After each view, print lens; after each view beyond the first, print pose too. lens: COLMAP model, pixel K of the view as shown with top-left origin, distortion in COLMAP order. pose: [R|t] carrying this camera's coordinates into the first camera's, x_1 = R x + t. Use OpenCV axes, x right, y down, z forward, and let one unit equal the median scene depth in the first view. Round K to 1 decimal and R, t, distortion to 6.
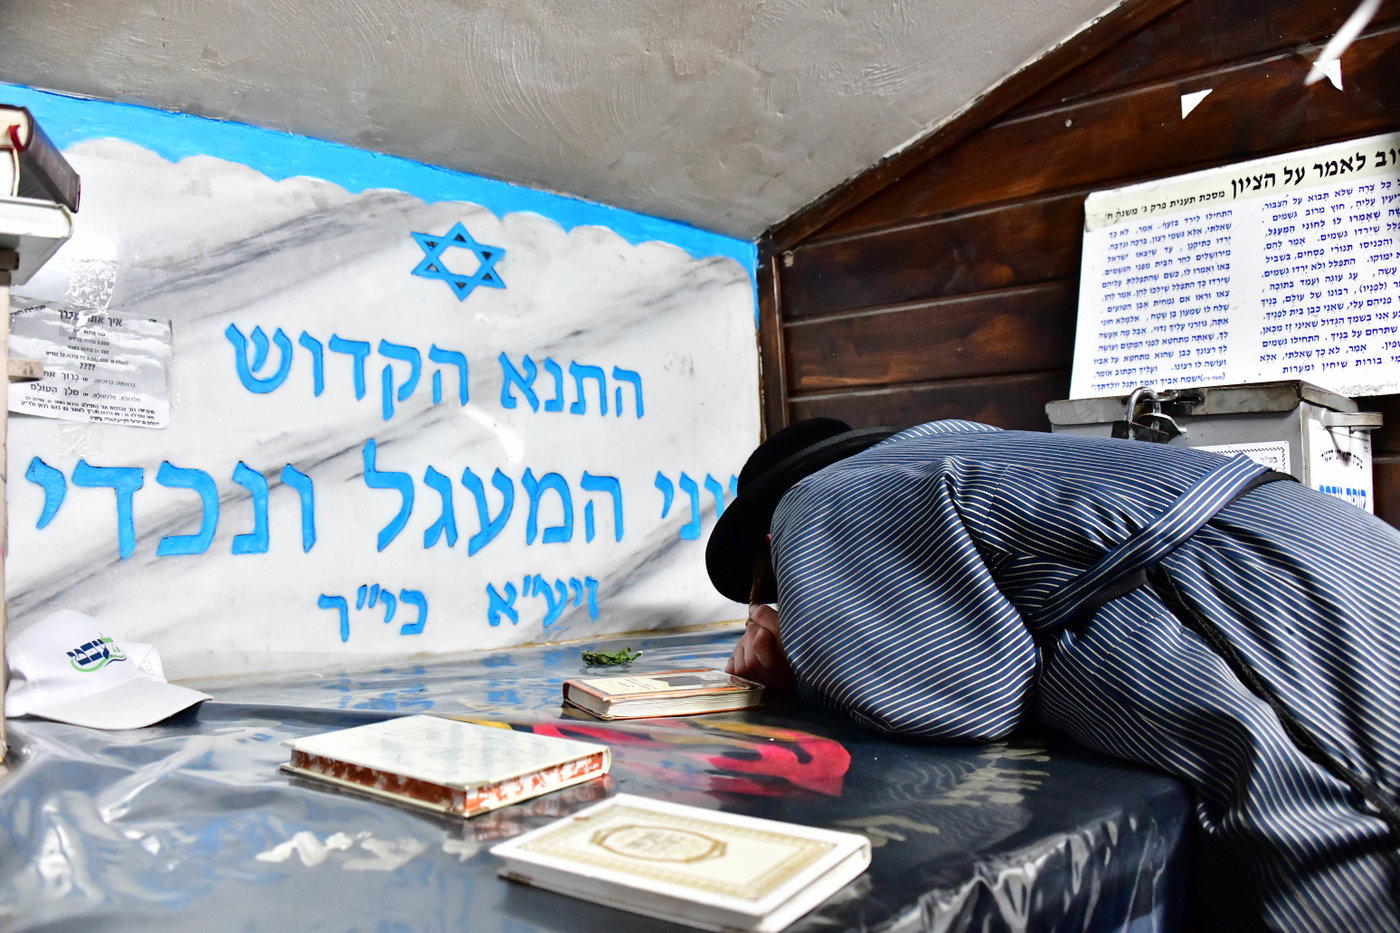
lens RADIAL K [[1121.0, 0, 701.0], [0, 1121.0, 466.8], [0, 0, 1]] dist [-0.138737, 0.060847]
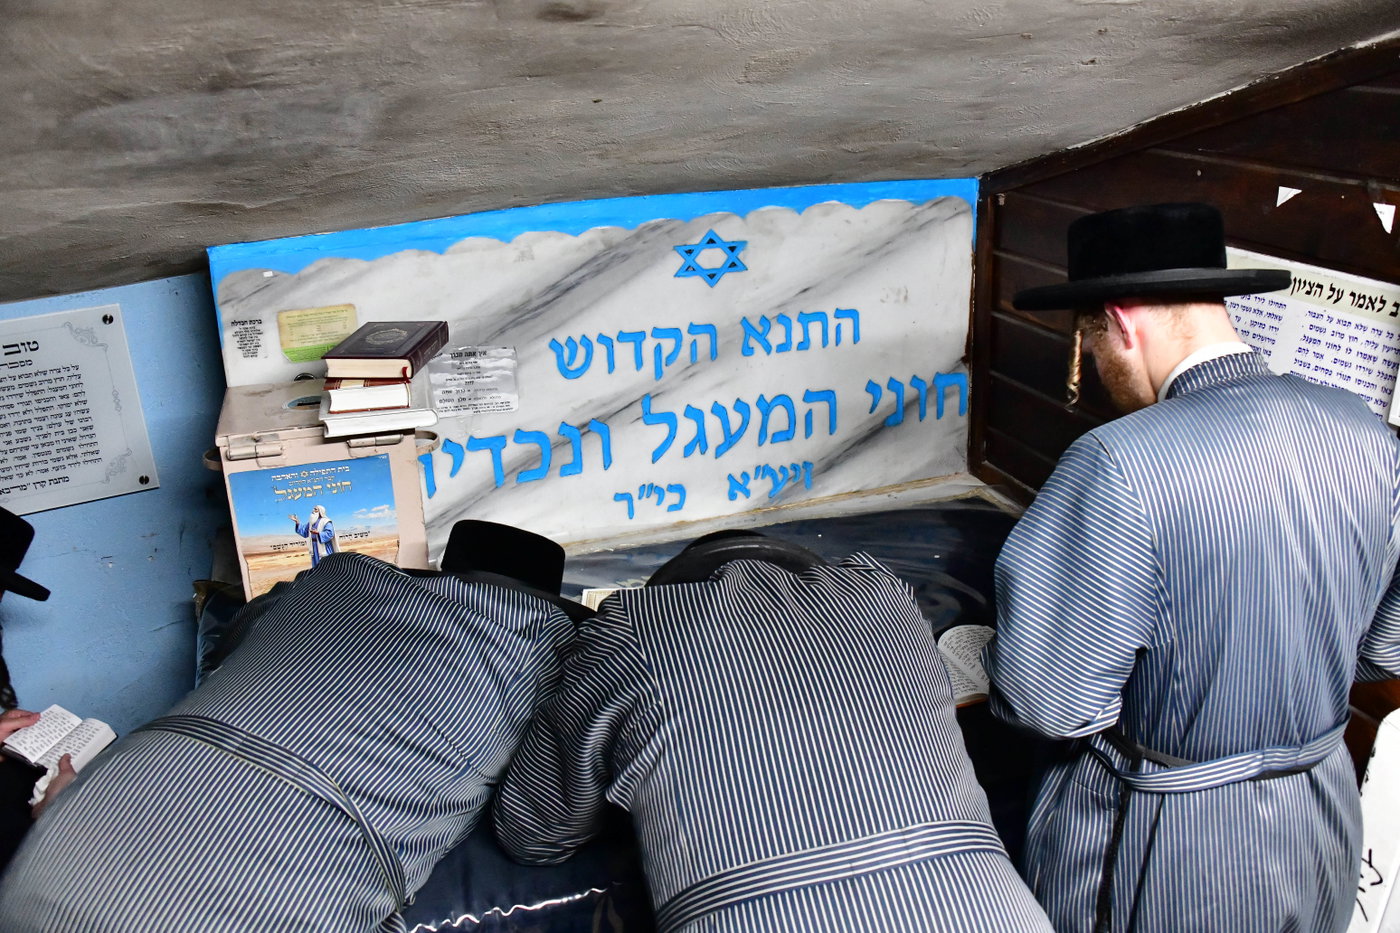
lens RADIAL K [[1121.0, 0, 699.5], [0, 1121.0, 471.6], [0, 0, 1]] dist [-0.138737, 0.060847]
pose [[0.920708, 0.146323, -0.361784, 0.333333], [0.011408, 0.916560, 0.399734, -0.524152], [0.390087, -0.372165, 0.842215, -0.309503]]
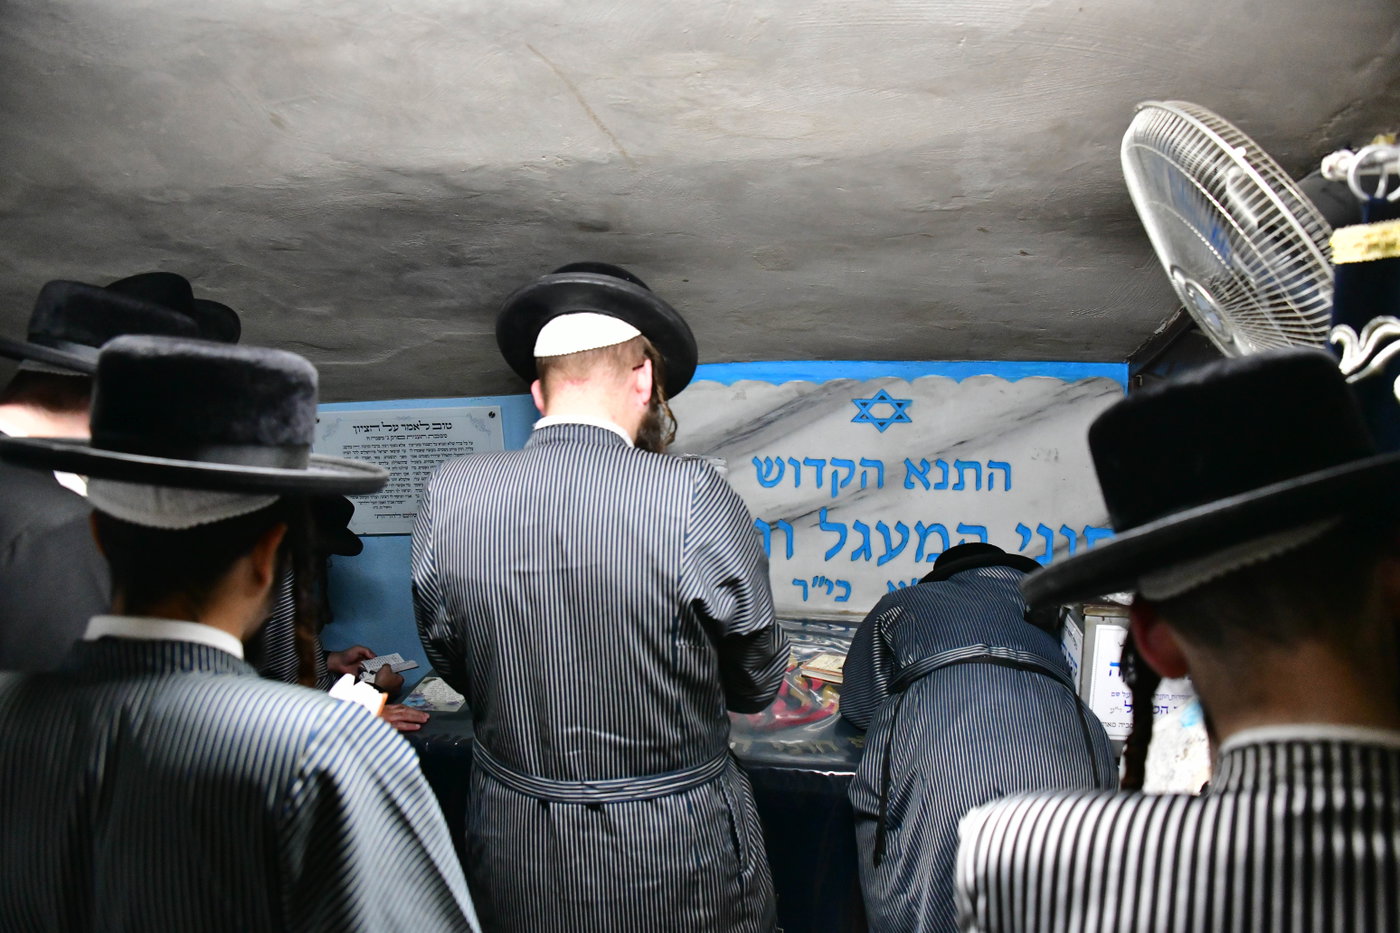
lens RADIAL K [[1121.0, 0, 700.5], [0, 1121.0, 466.6], [0, 0, 1]] dist [-0.138737, 0.060847]
pose [[0.593462, 0.135855, -0.793314, 1.152705], [0.031373, 0.980998, 0.191465, -0.482201], [0.804250, -0.138516, 0.577923, -0.360275]]
